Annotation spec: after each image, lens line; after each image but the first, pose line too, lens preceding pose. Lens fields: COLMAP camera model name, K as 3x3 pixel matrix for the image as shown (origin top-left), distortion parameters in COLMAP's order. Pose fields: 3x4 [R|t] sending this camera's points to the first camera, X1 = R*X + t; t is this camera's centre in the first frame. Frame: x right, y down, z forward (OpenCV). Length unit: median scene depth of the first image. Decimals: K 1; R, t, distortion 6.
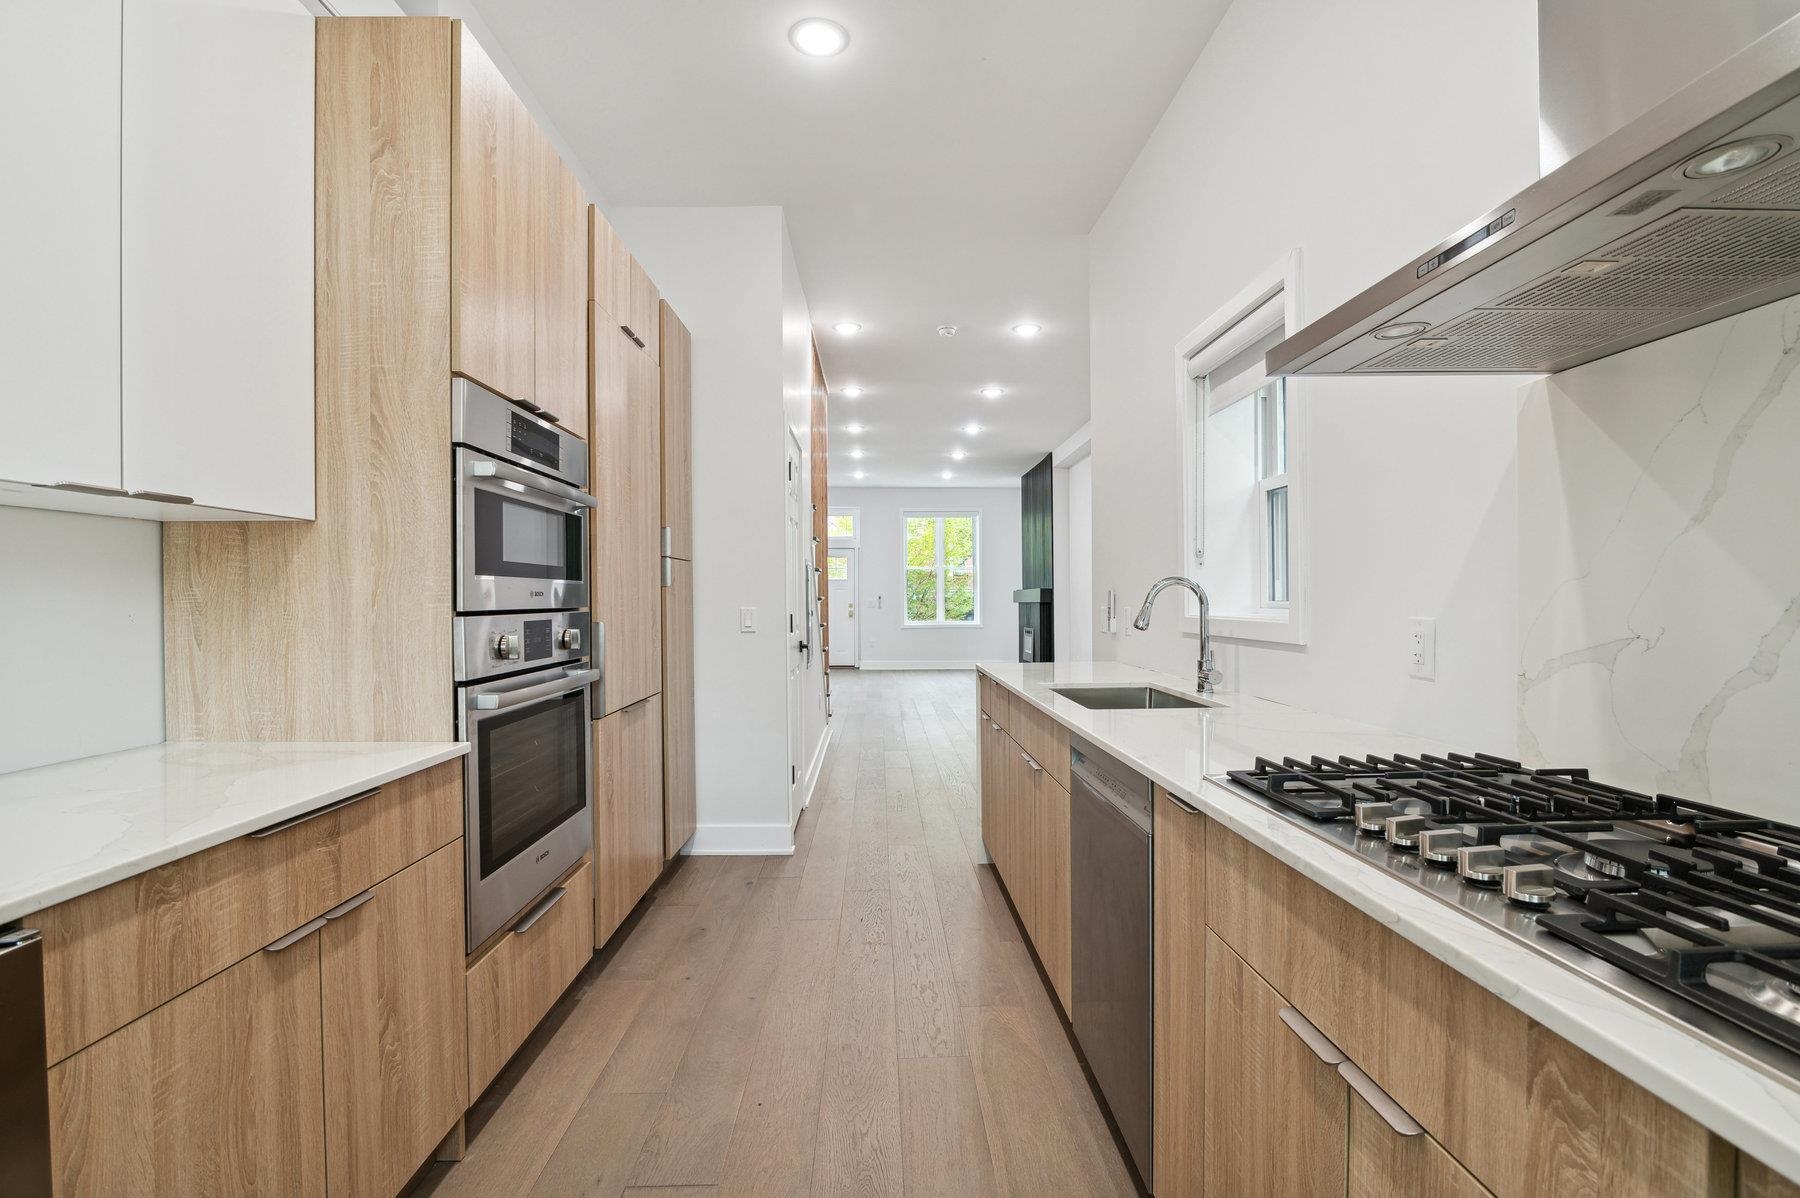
lens RADIAL K [[830.8, 0, 905.1], [0, 830.8, 600.2], [0, 0, 1]] dist [-0.016297, 0.000313]
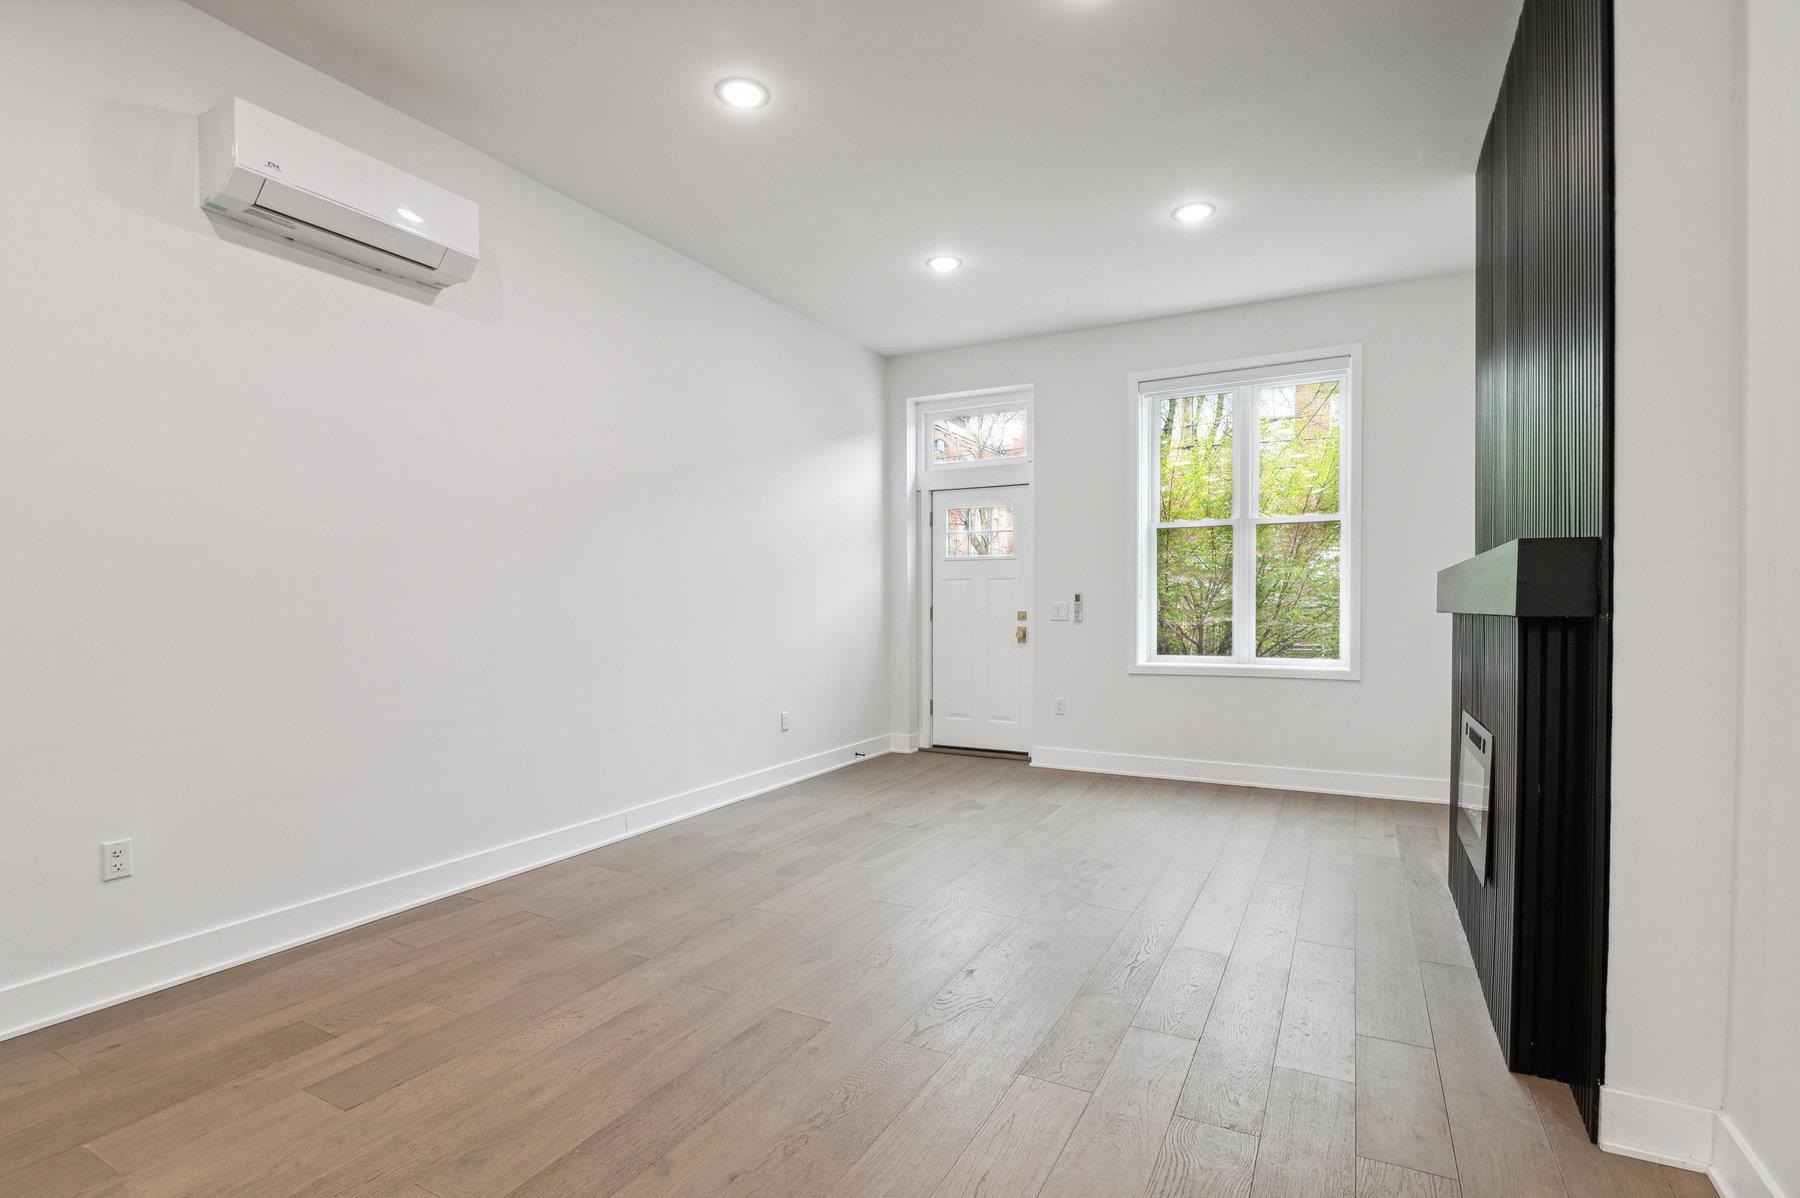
lens RADIAL K [[861.5, 0, 891.0], [0, 861.5, 621.4], [0, 0, 1]] dist [-0.018805, -0.000308]
pose [[0.864480, 0.015178, -0.502438, 0.114266], [-0.005100, 0.999757, 0.021426, 0.000051], [0.502642, -0.015960, 0.864347, 0.636690]]
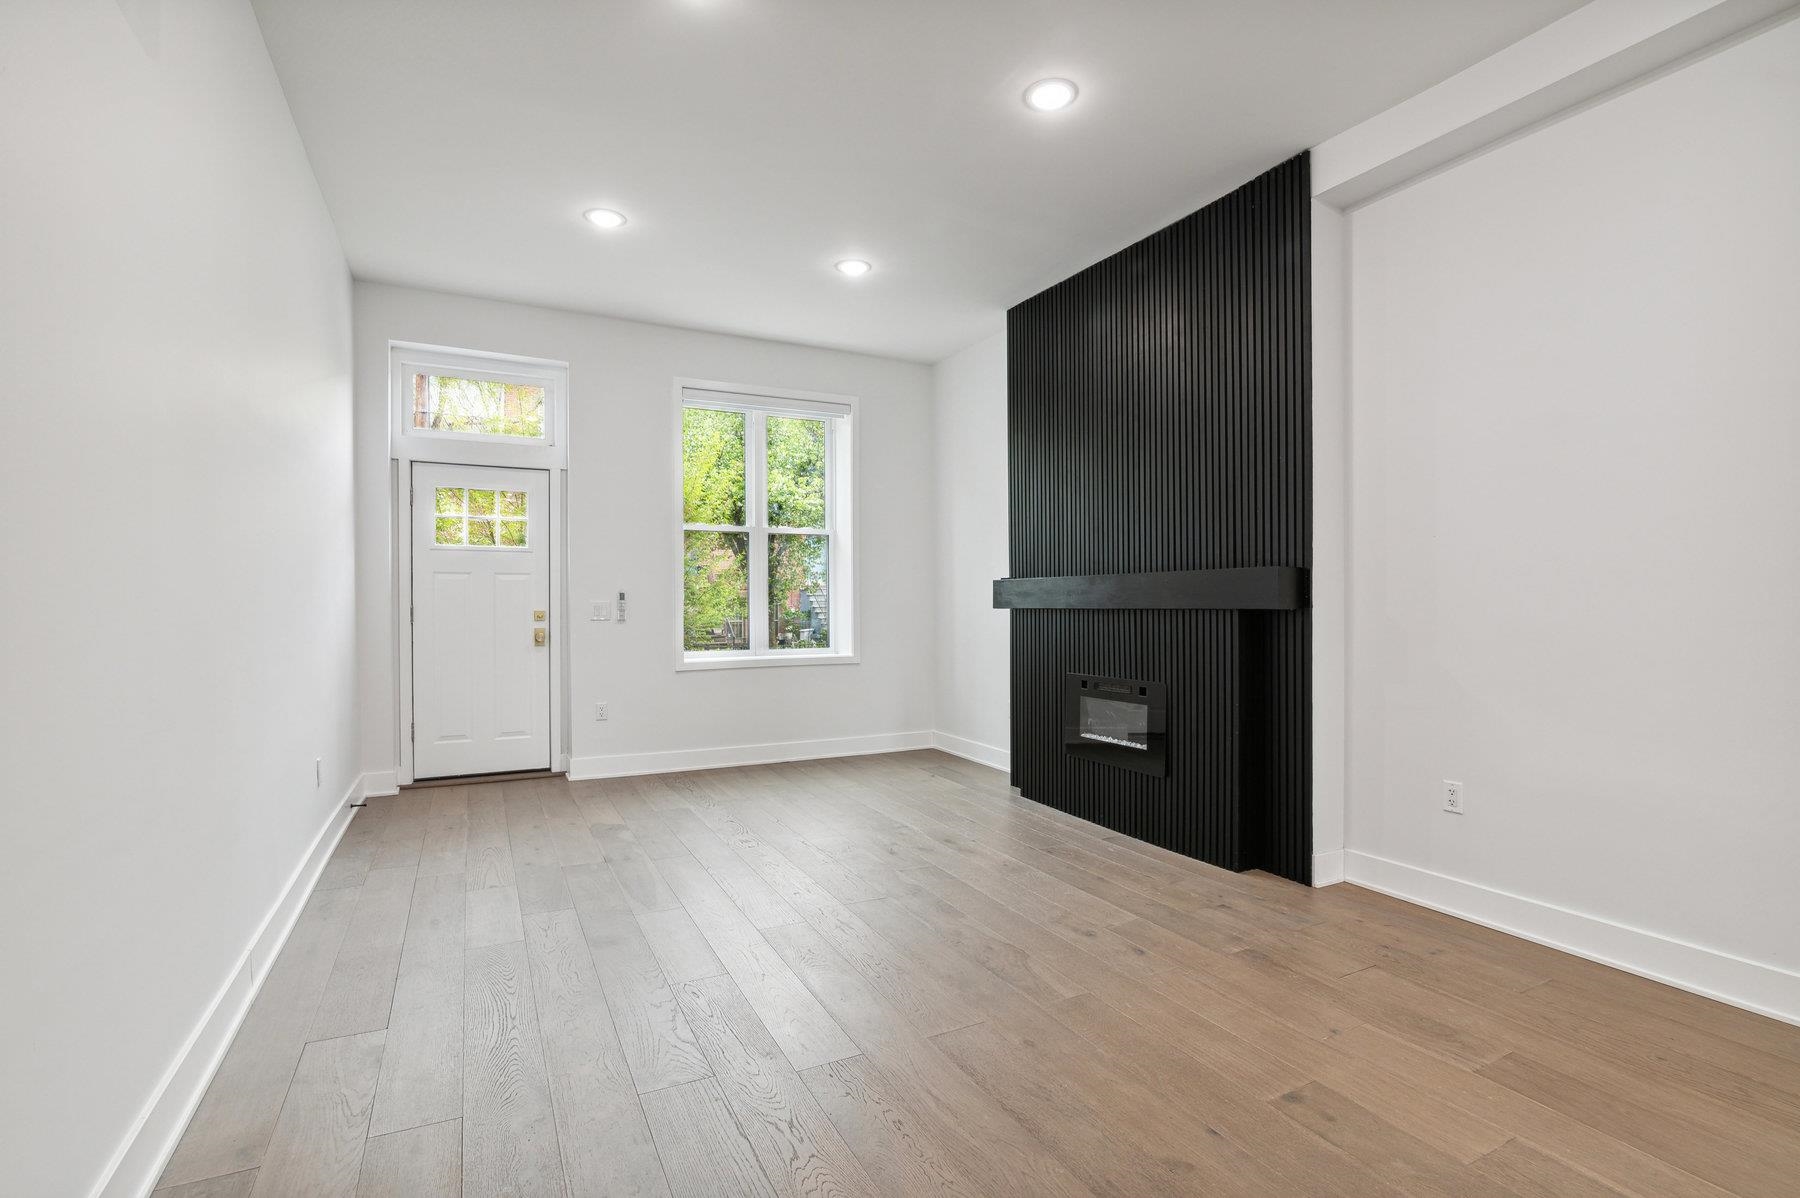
lens RADIAL K [[833.0, 0, 901.2], [0, 833.0, 607.1], [0, 0, 1]] dist [-0.019595, 0.000662]
pose [[0.902710, 0.002957, 0.430238, -0.088131], [-0.003932, 0.999991, 0.001378, 0.001210], [-0.430231, -0.002935, 0.902714, 0.636412]]
